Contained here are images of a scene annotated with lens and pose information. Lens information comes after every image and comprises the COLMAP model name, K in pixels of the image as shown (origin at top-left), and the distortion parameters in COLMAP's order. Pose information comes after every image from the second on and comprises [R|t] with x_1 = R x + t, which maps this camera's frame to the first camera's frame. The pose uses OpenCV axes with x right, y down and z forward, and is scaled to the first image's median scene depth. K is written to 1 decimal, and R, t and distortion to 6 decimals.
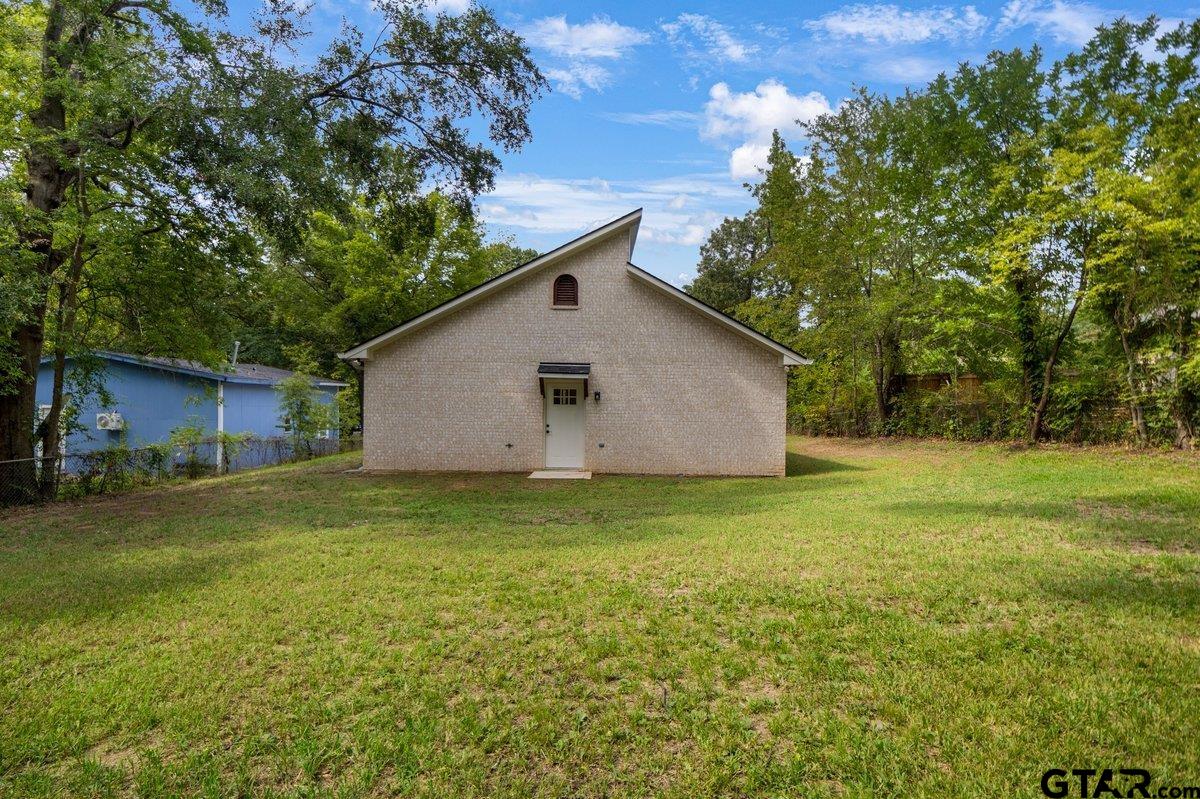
lens RADIAL K [[621.7, 0, 598.7], [0, 621.7, 387.0], [0, 0, 1]] dist [-0.001345, 0.000046]
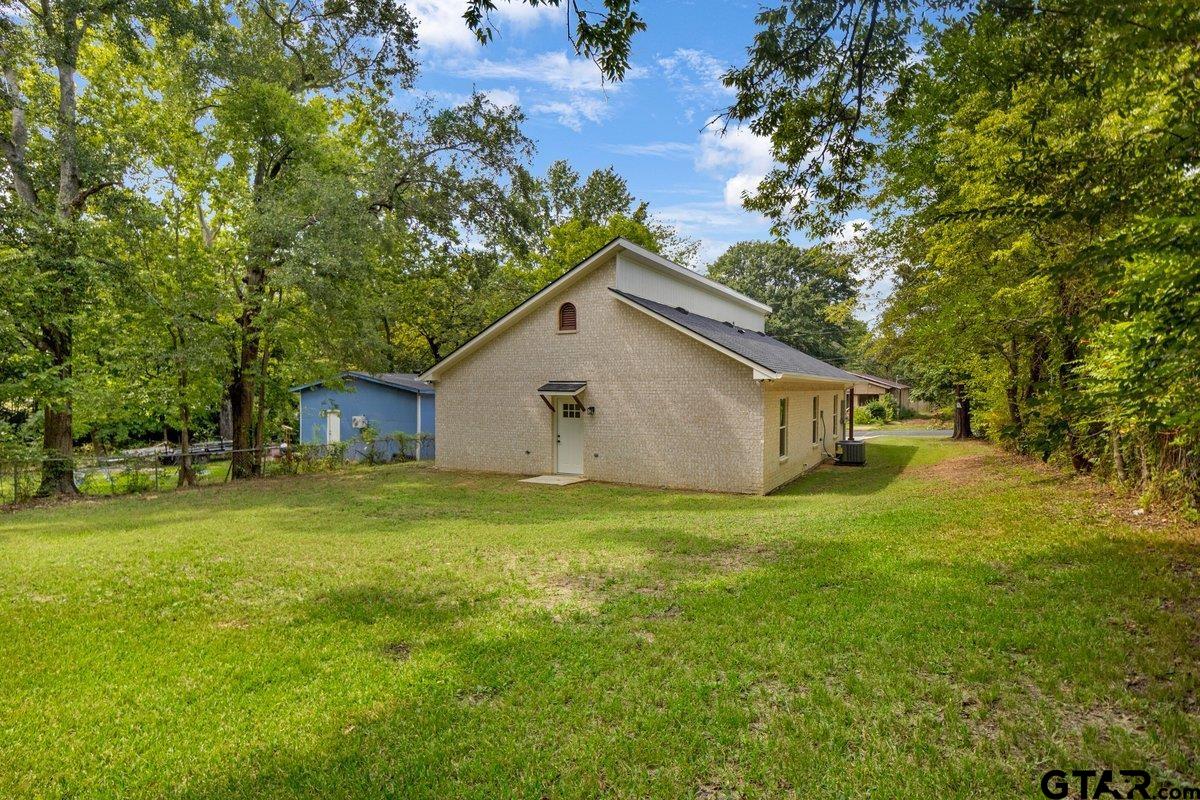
lens RADIAL K [[621.7, 0, 598.7], [0, 621.7, 387.5], [0, 0, 1]] dist [-0.001345, 0.000046]
pose [[0.872986, -0.013064, -0.487571, 0.546712], [0.012907, 0.999910, -0.003681, -0.022008], [0.487575, -0.003079, 0.873076, 0.040656]]
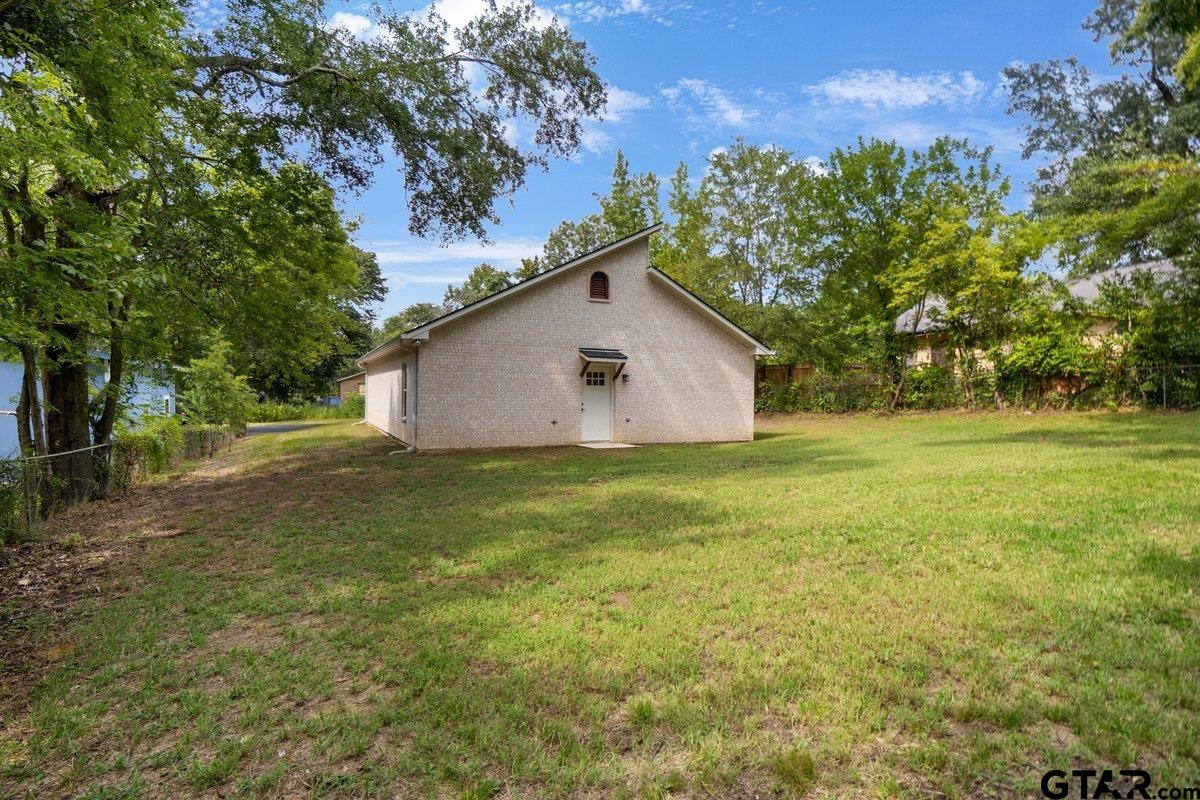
lens RADIAL K [[621.7, 0, 598.7], [0, 621.7, 387.5], [0, 0, 1]] dist [-0.001345, 0.000046]
pose [[0.905480, -0.001906, 0.424385, -0.541574], [-0.003343, 0.999927, 0.011625, 0.018943], [-0.424376, -0.011945, 0.905407, -0.037233]]
